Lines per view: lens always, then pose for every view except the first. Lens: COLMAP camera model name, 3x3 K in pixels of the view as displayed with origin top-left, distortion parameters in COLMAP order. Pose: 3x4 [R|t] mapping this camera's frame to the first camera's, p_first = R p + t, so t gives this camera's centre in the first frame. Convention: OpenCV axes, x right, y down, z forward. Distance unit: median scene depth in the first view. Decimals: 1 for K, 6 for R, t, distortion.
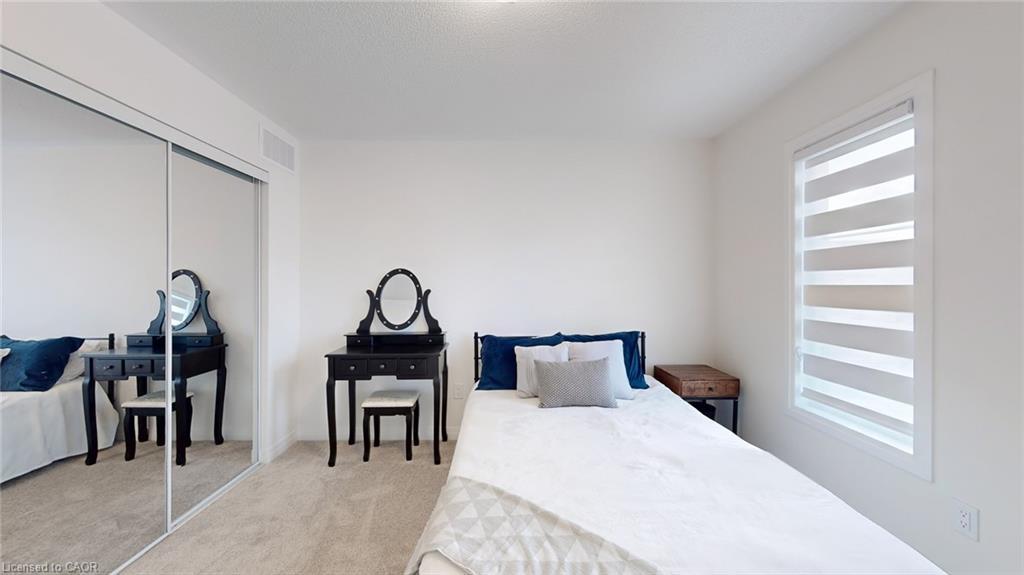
lens RADIAL K [[338.0, 0, 513.8], [0, 338.0, 283.6], [0, 0, 1]] dist [0.000857, -0.000025]
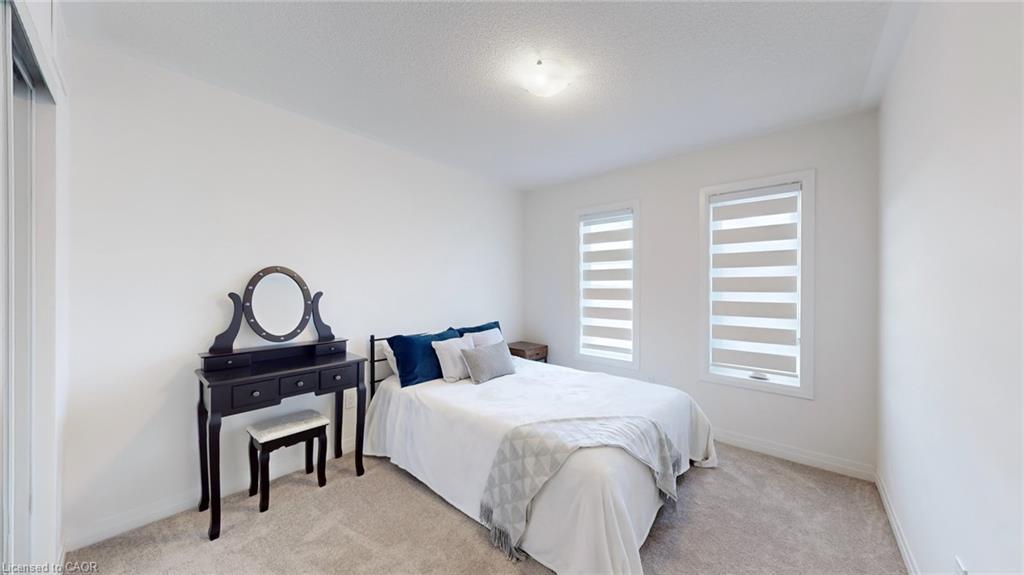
lens RADIAL K [[327.4, 0, 508.7], [0, 327.4, 289.0], [0, 0, 1]] dist [-0.001958, -0.000122]
pose [[0.669945, 0.004630, 0.742397, -0.646381], [-0.005736, 0.999983, -0.001061, 0.009526], [-0.742389, -0.003548, 0.669960, 0.078595]]
